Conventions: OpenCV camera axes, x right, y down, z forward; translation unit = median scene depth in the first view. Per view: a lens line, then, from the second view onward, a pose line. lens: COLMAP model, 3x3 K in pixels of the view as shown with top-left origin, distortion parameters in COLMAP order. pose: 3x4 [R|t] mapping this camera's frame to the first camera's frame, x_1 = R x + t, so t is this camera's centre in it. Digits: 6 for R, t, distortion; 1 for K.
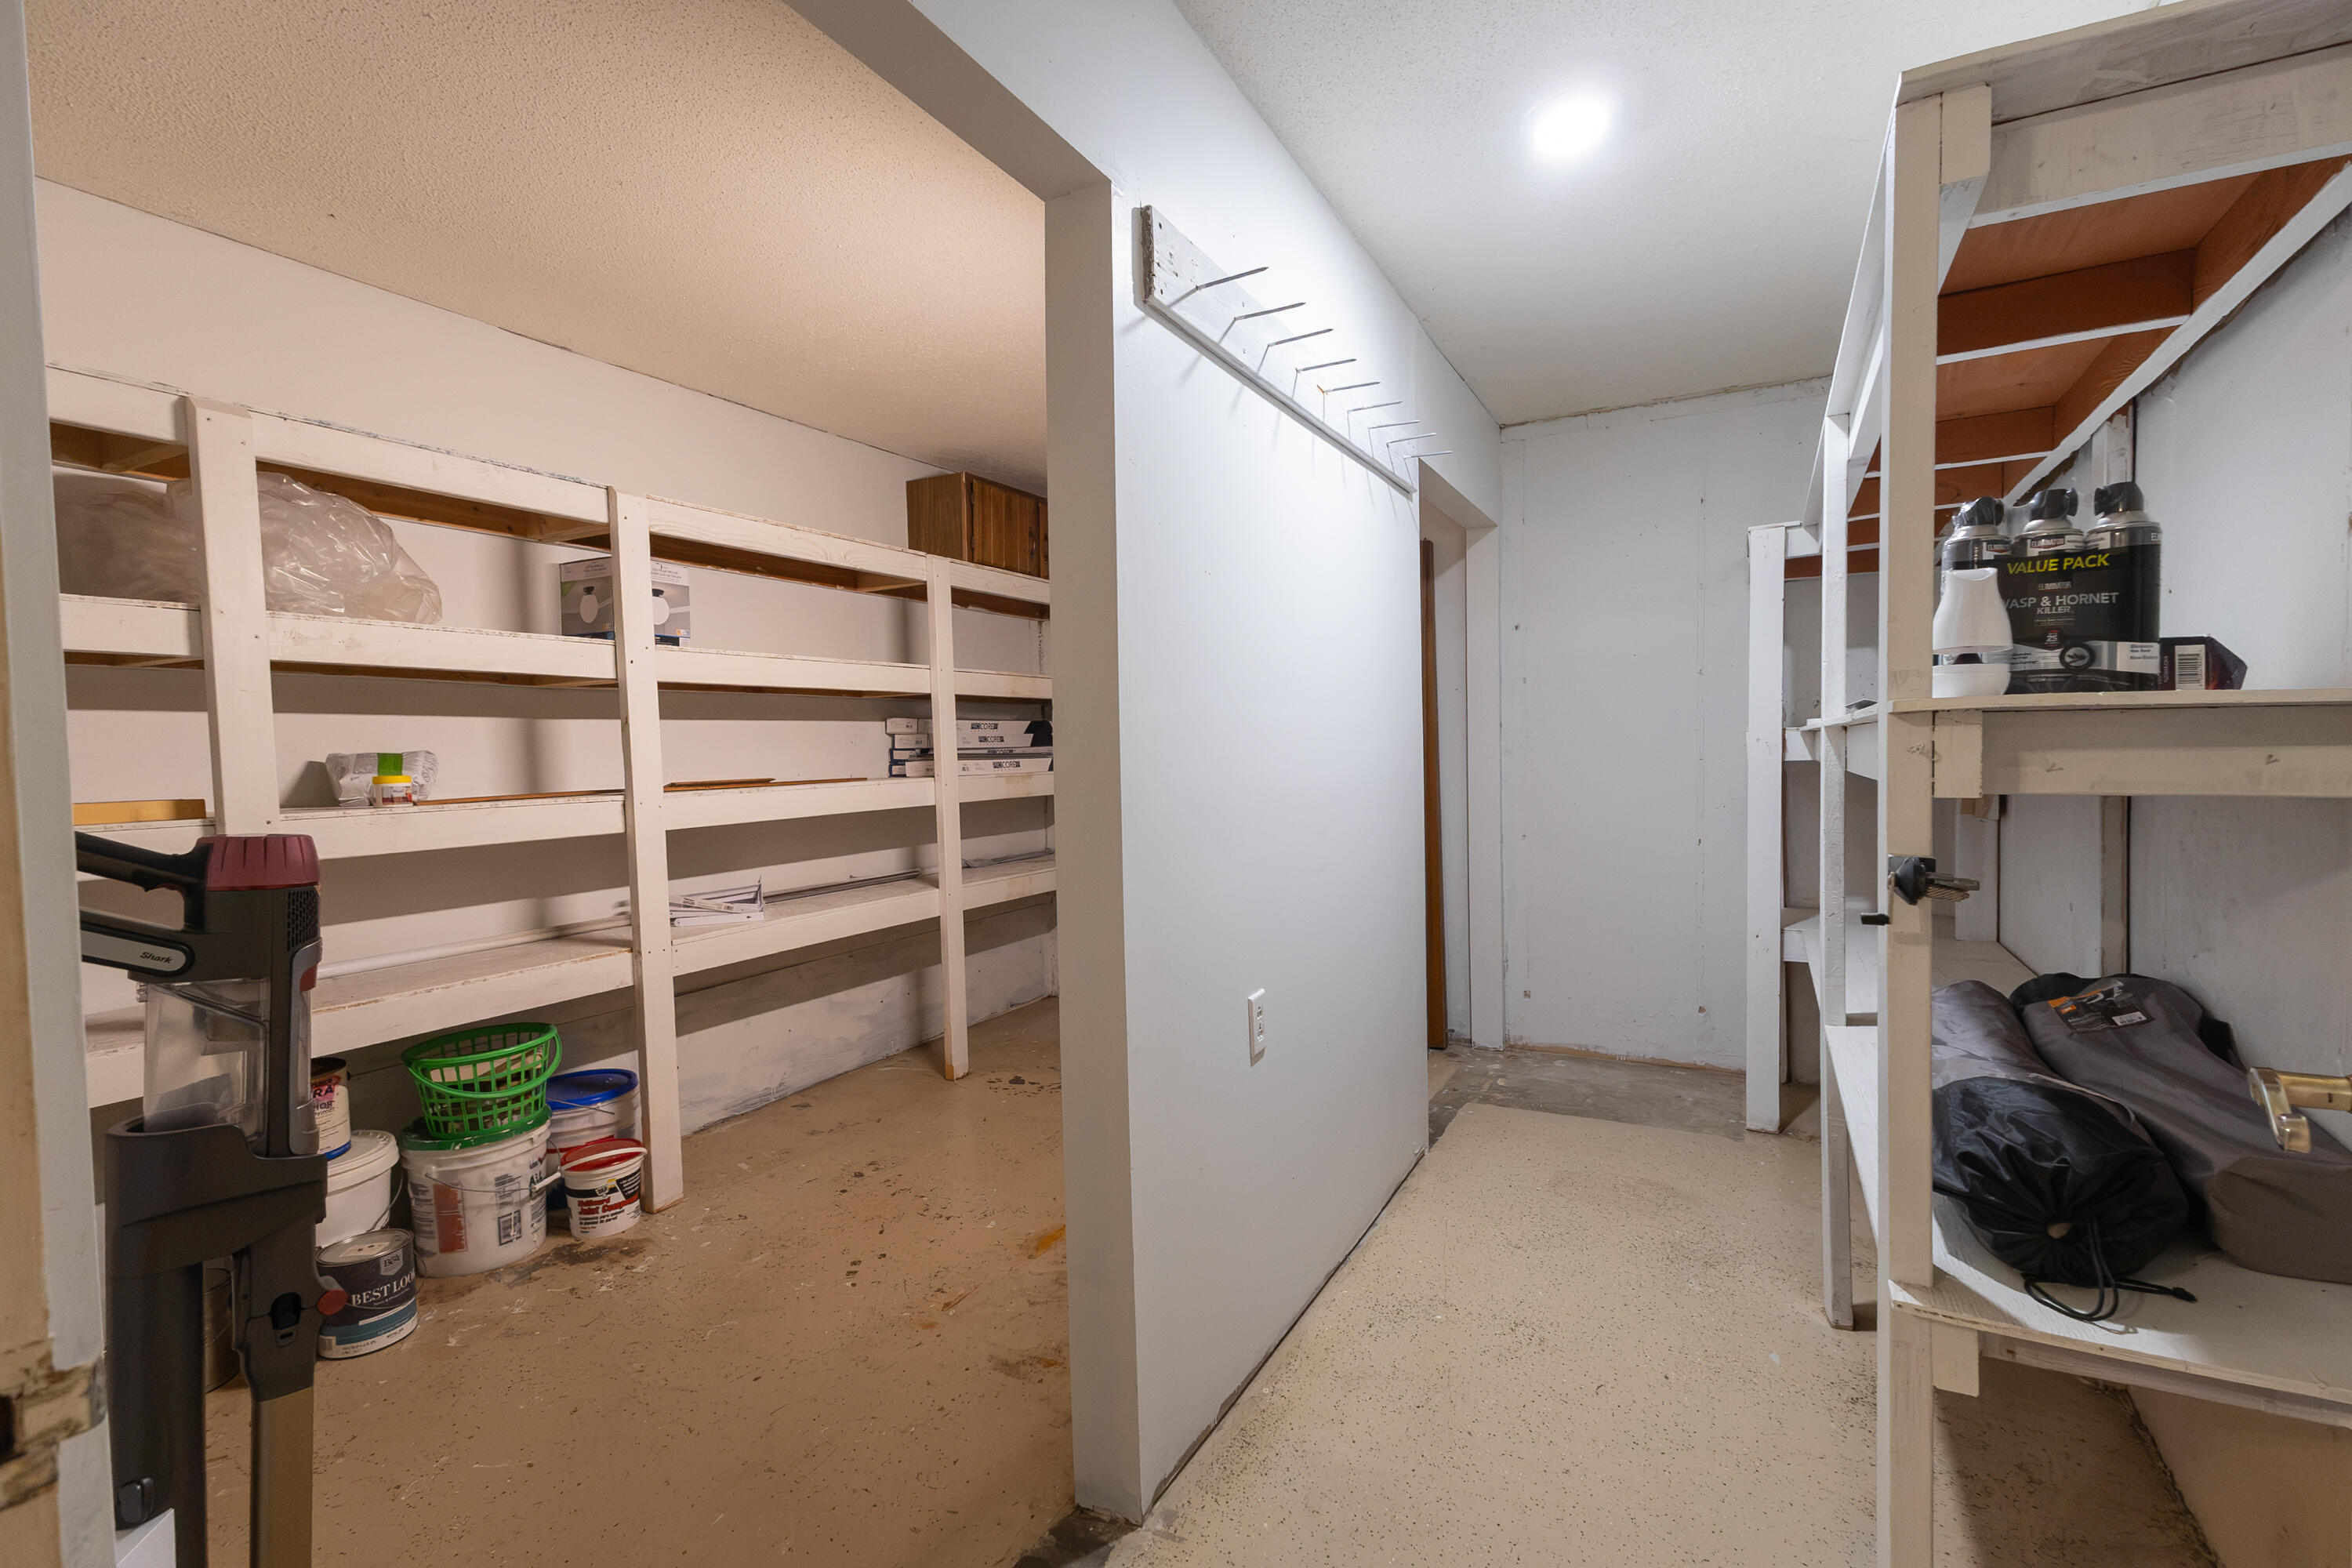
lens RADIAL K [[1075.4, 0, 1177.4], [0, 1075.4, 787.8], [0, 0, 1]] dist [0.016276, -0.001367]
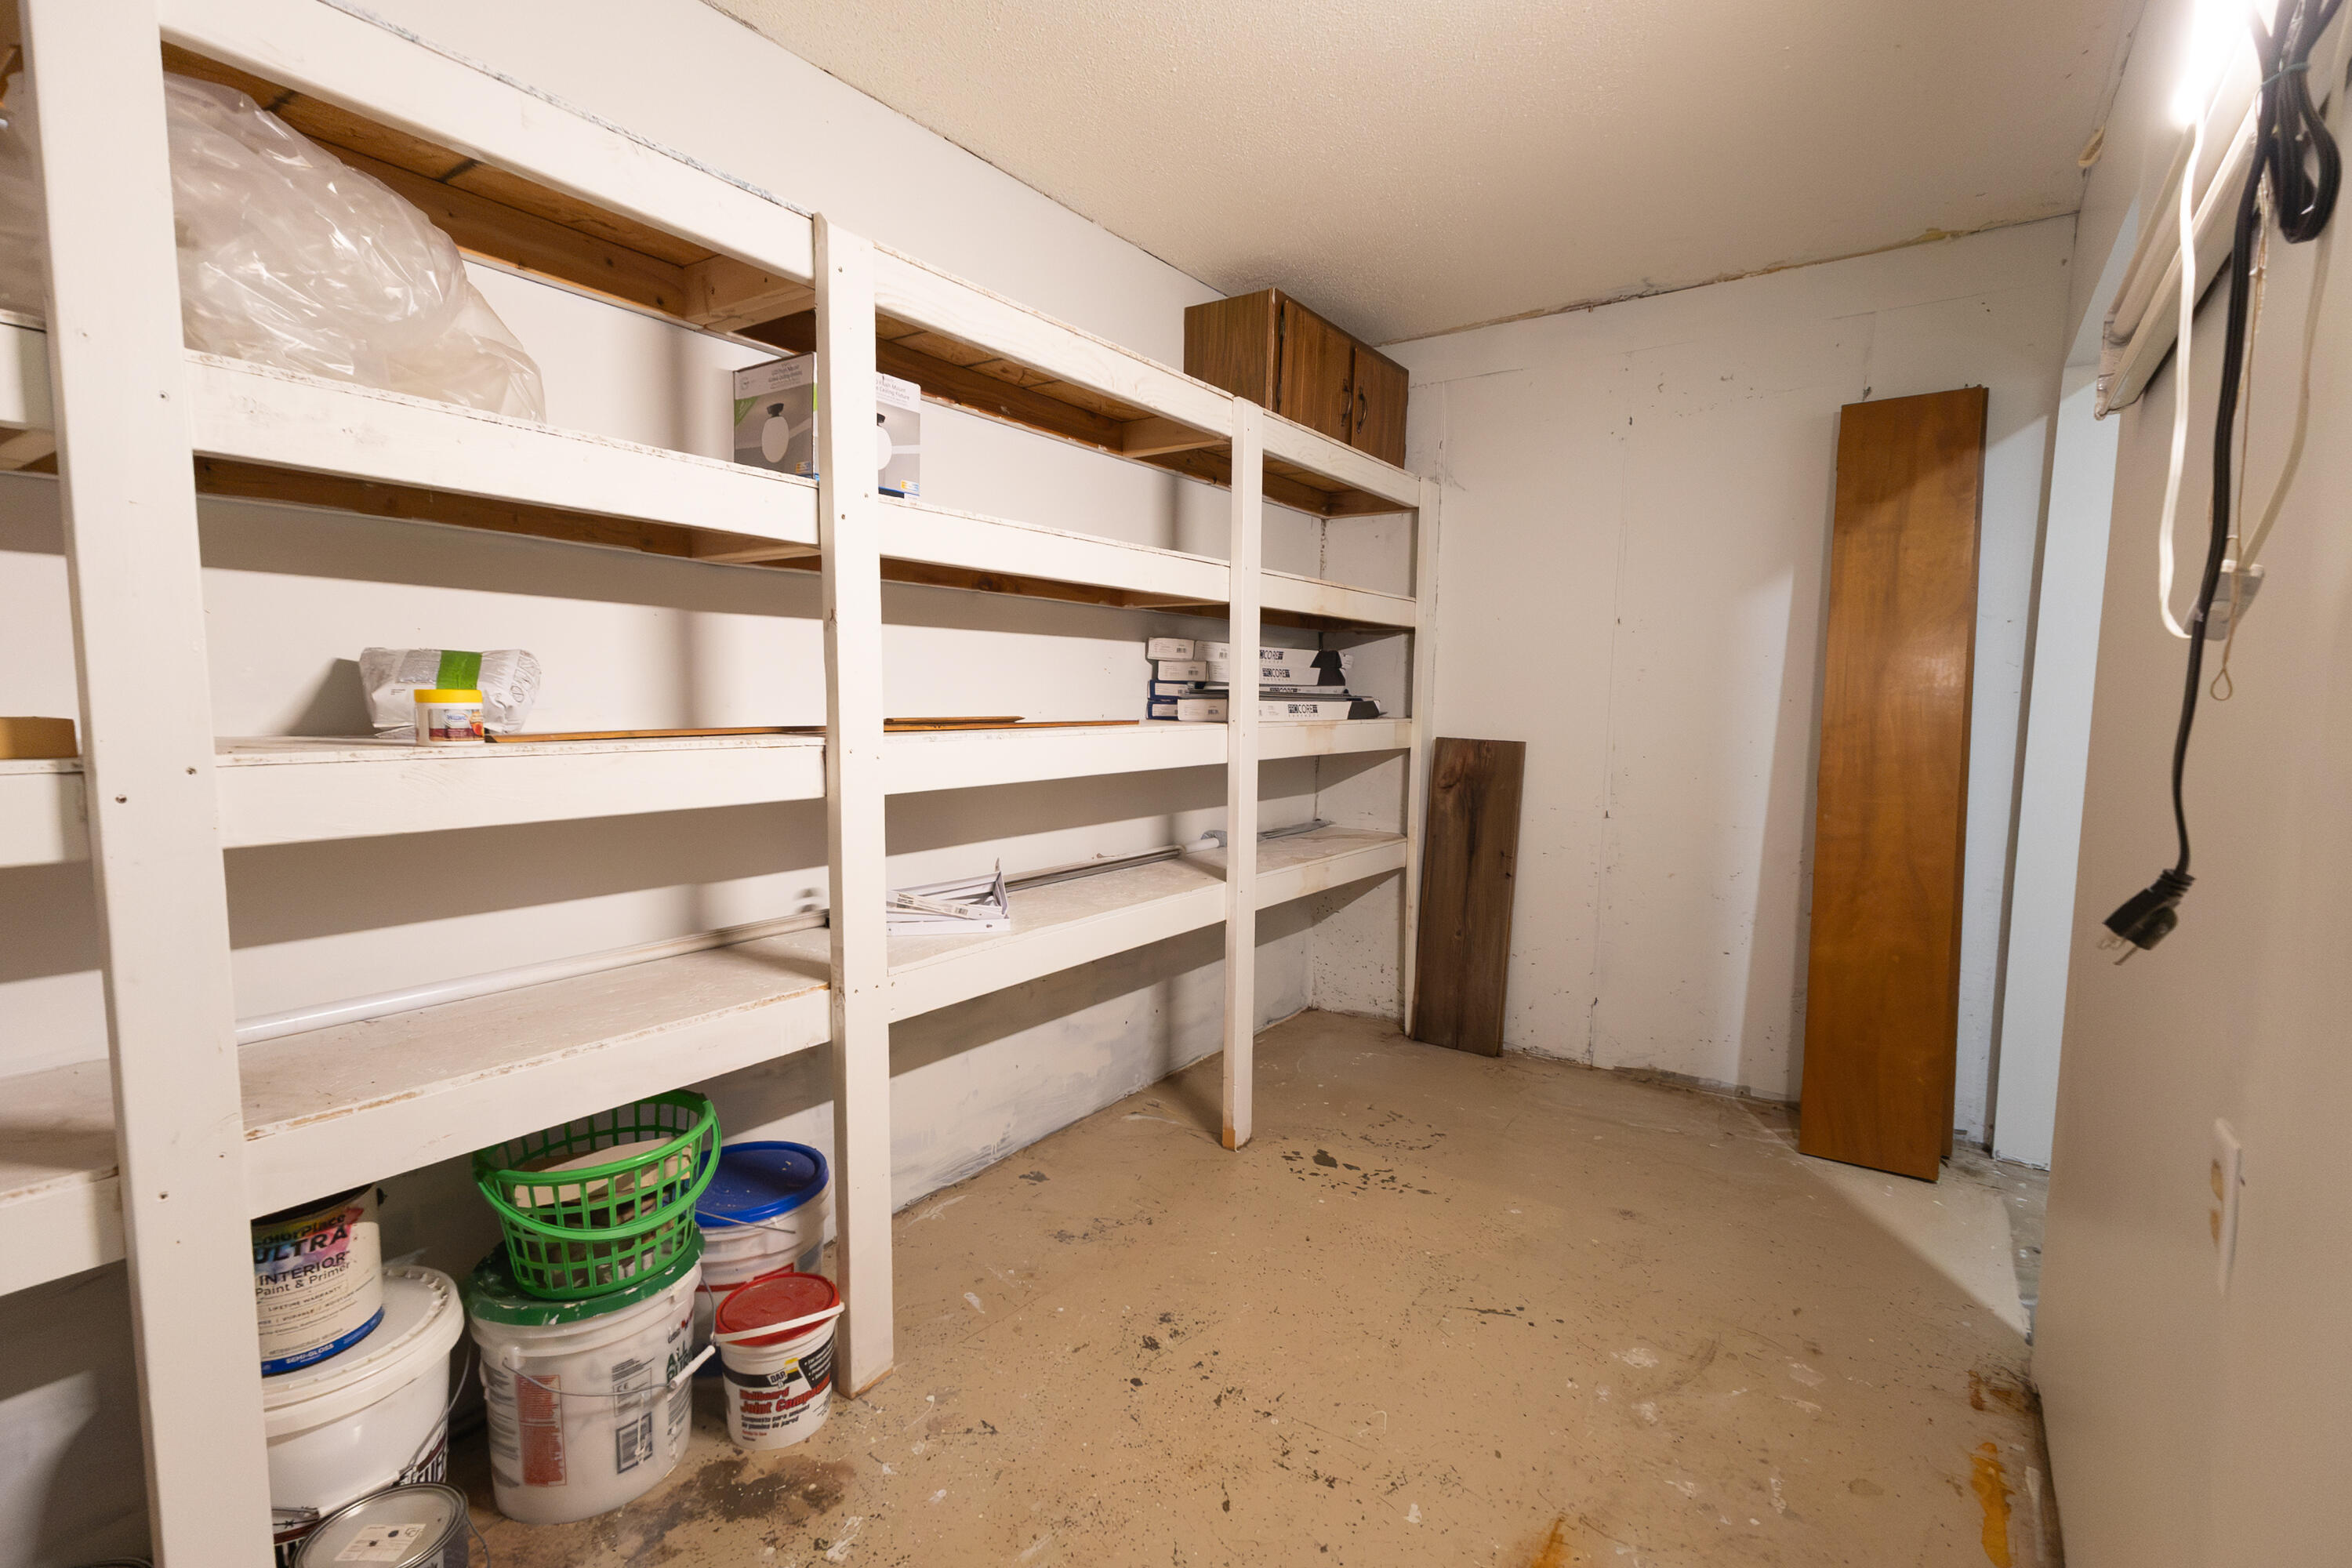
lens RADIAL K [[1075.4, 0, 1175.2], [0, 1075.4, 785.1], [0, 0, 1]] dist [0.016276, -0.001367]
pose [[0.991746, 0.049691, -0.118195, -0.233153], [-0.043820, 0.997698, 0.051762, -0.005950], [0.120495, -0.046156, 0.991640, 0.401299]]
